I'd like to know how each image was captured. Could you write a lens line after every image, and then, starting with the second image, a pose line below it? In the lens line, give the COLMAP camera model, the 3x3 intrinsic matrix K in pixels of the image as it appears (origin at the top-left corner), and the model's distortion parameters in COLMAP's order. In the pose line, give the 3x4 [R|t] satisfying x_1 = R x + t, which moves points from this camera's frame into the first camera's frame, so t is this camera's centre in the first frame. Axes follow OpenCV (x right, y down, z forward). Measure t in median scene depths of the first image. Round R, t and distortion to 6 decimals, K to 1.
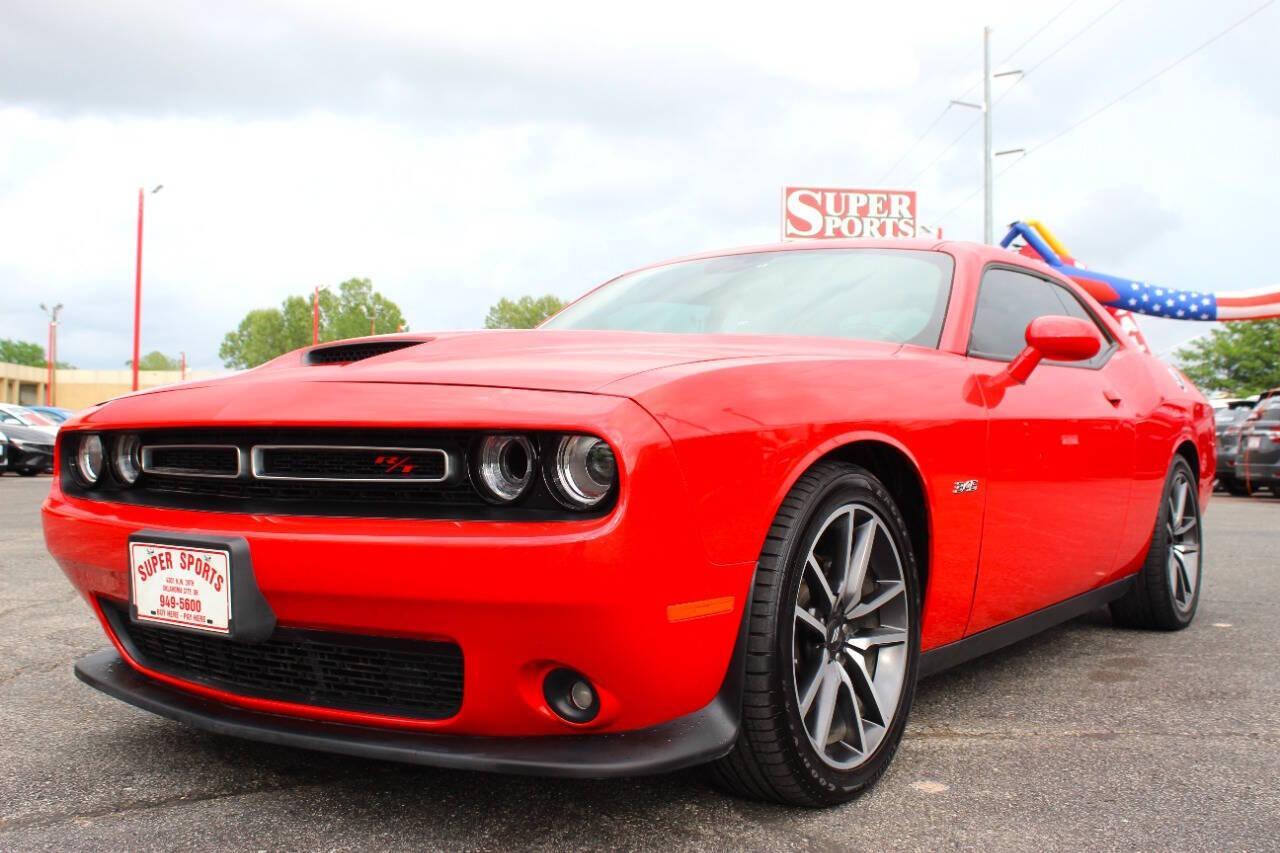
lens RADIAL K [[1305.4, 0, 640.0], [0, 1305.4, 426.5], [0, 0, 1]] dist [-0.140471, 0.170124]
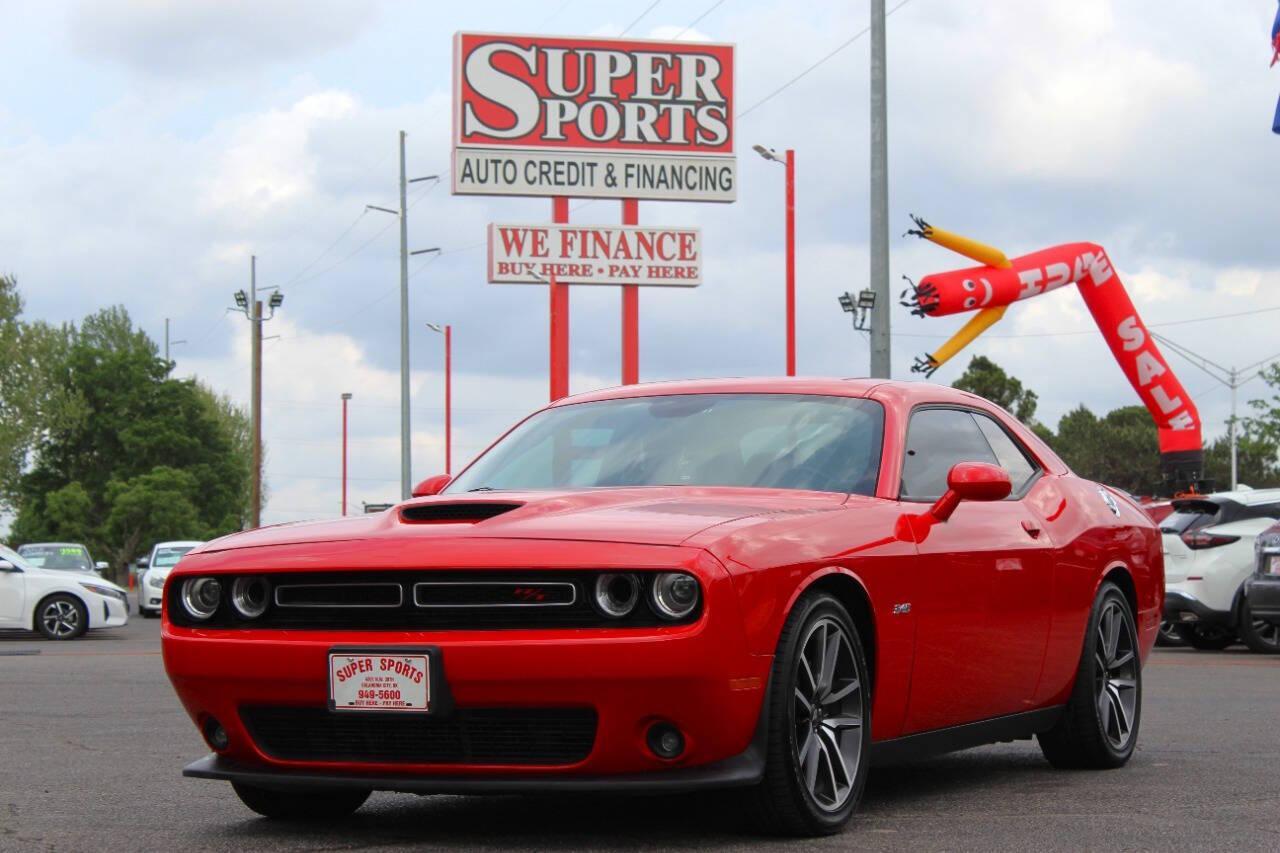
lens RADIAL K [[3003.0, 0, 640.0], [0, 3003.0, 426.5], [0, 0, 1]] dist [0.060856, 0.153041]
pose [[0.983110, -0.004390, 0.182961, -0.653145], [0.011092, 0.999304, -0.035624, -0.036261], [-0.182678, 0.037052, 0.982474, -2.246348]]
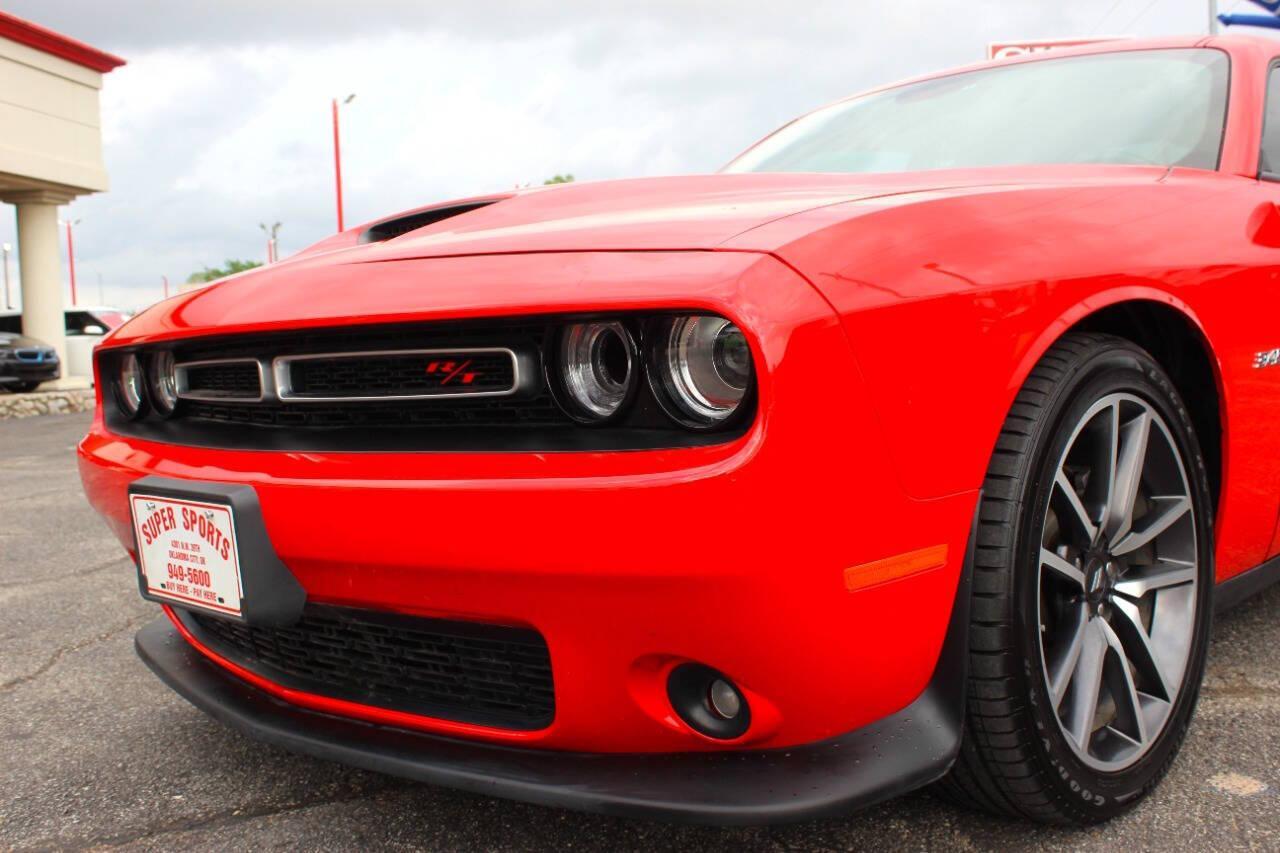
lens RADIAL K [[1305.4, 0, 640.0], [0, 1305.4, 426.5], [0, 0, 1]] dist [-0.140471, 0.170124]
pose [[0.985262, -0.045851, -0.164792, 0.026639], [0.060149, 0.994745, 0.082848, 0.005513], [0.160127, -0.091539, 0.982843, 0.300712]]
